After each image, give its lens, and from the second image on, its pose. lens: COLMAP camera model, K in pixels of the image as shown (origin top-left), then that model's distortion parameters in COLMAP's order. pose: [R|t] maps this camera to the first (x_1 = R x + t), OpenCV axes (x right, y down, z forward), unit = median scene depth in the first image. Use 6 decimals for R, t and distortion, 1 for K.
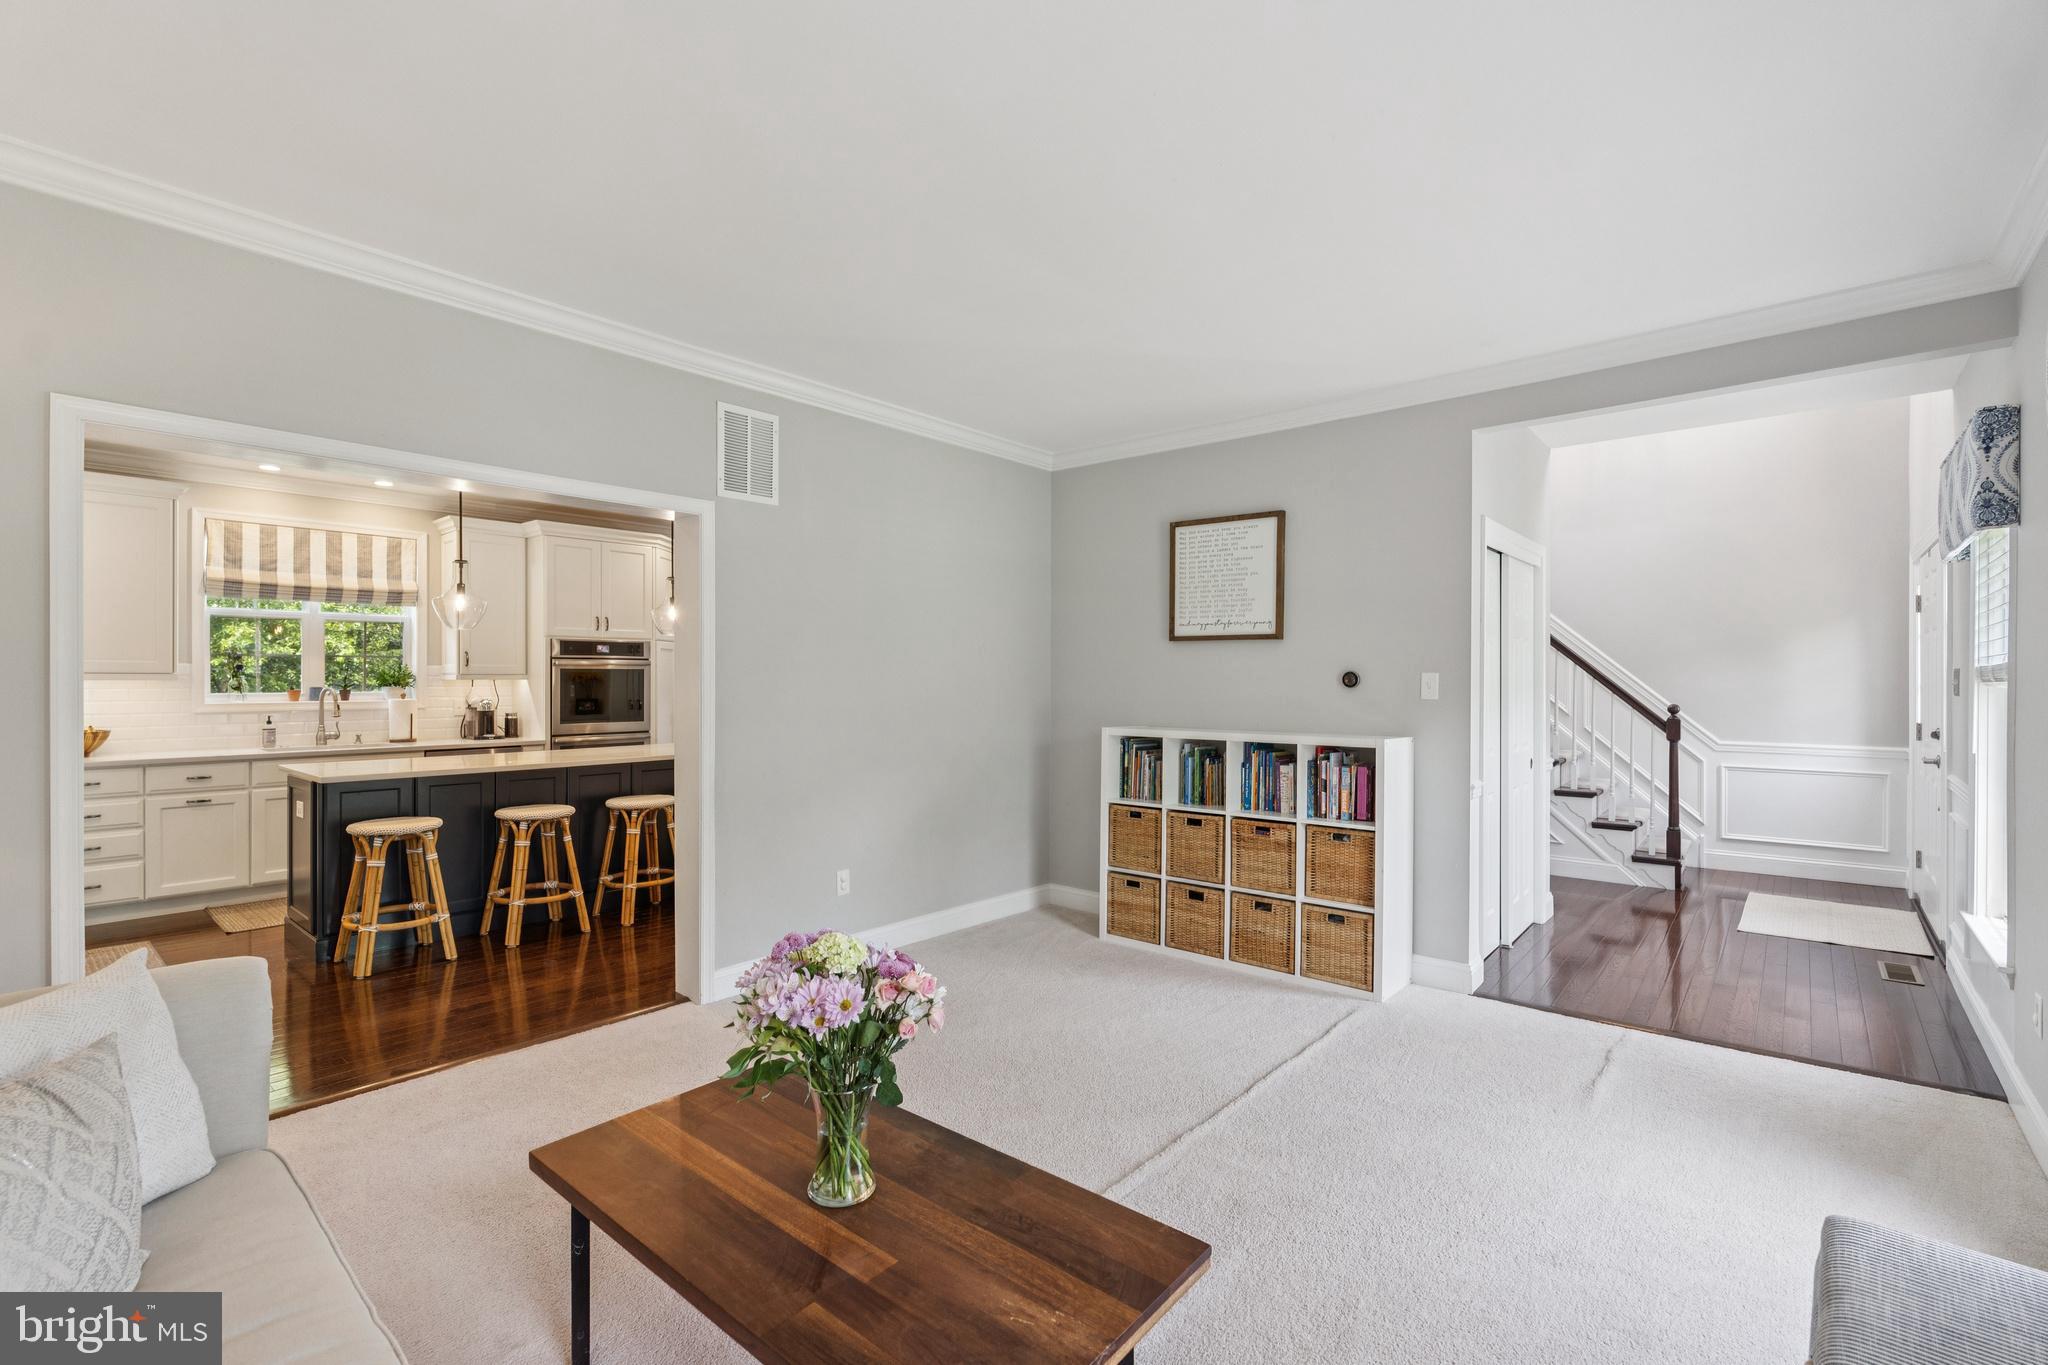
lens RADIAL K [[917.7, 0, 1017.8], [0, 917.7, 680.1], [0, 0, 1]] dist [-0.000128, 0.000591]
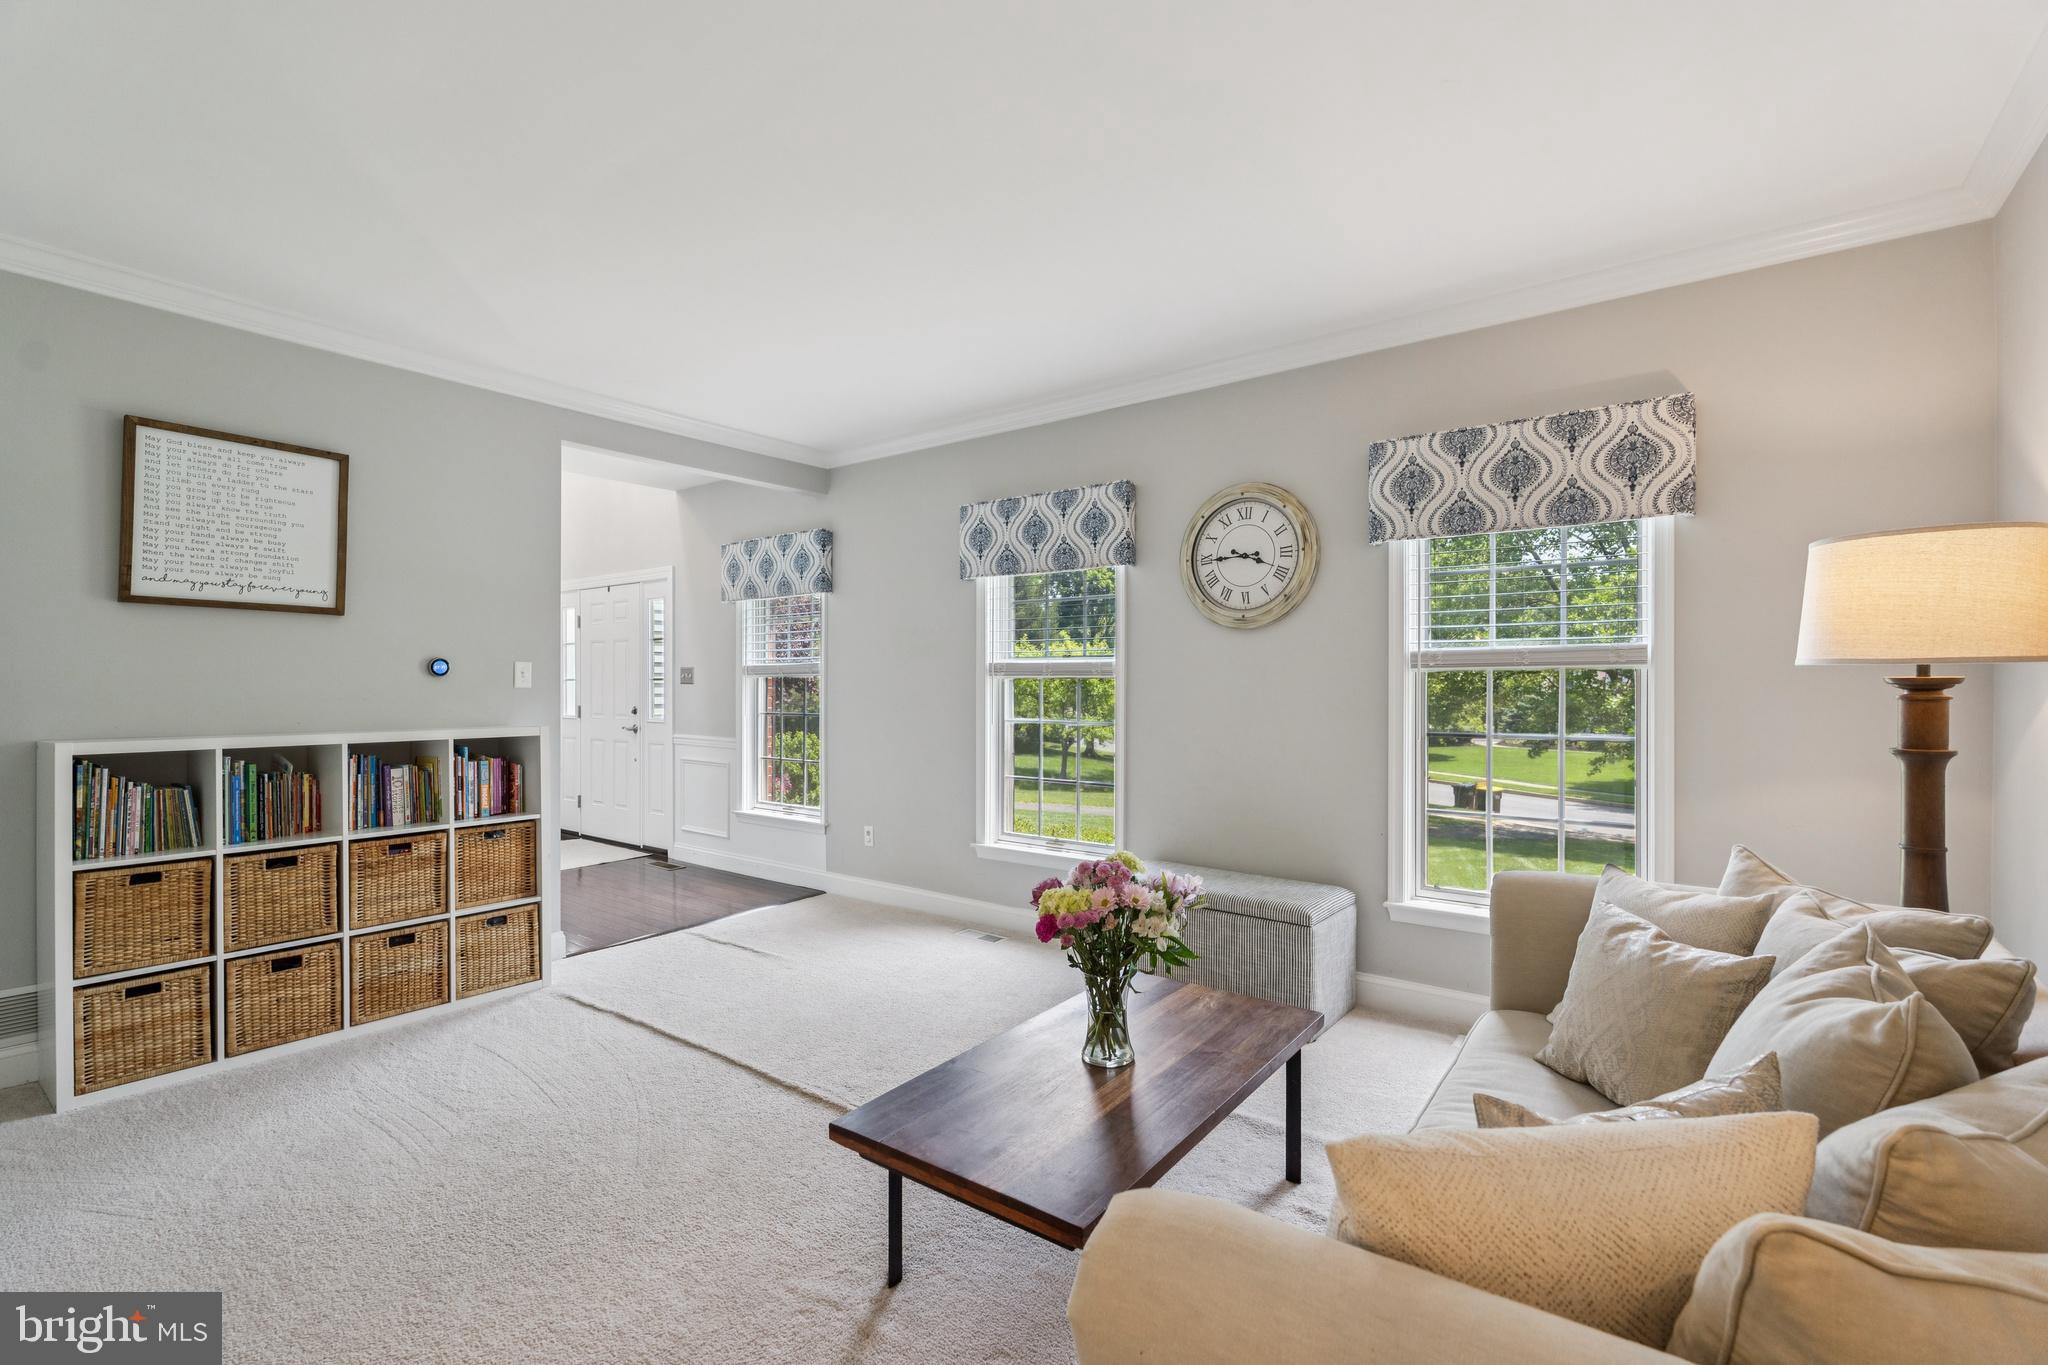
lens RADIAL K [[917.7, 0, 1034.4], [0, 917.7, 685.1], [0, 0, 1]] dist [-0.000128, 0.000591]
pose [[-0.075057, 0.000715, 0.997179, -0.570356], [0.002745, 0.999996, -0.000510, 0.018731], [-0.997175, 0.002699, -0.075058, 0.472195]]
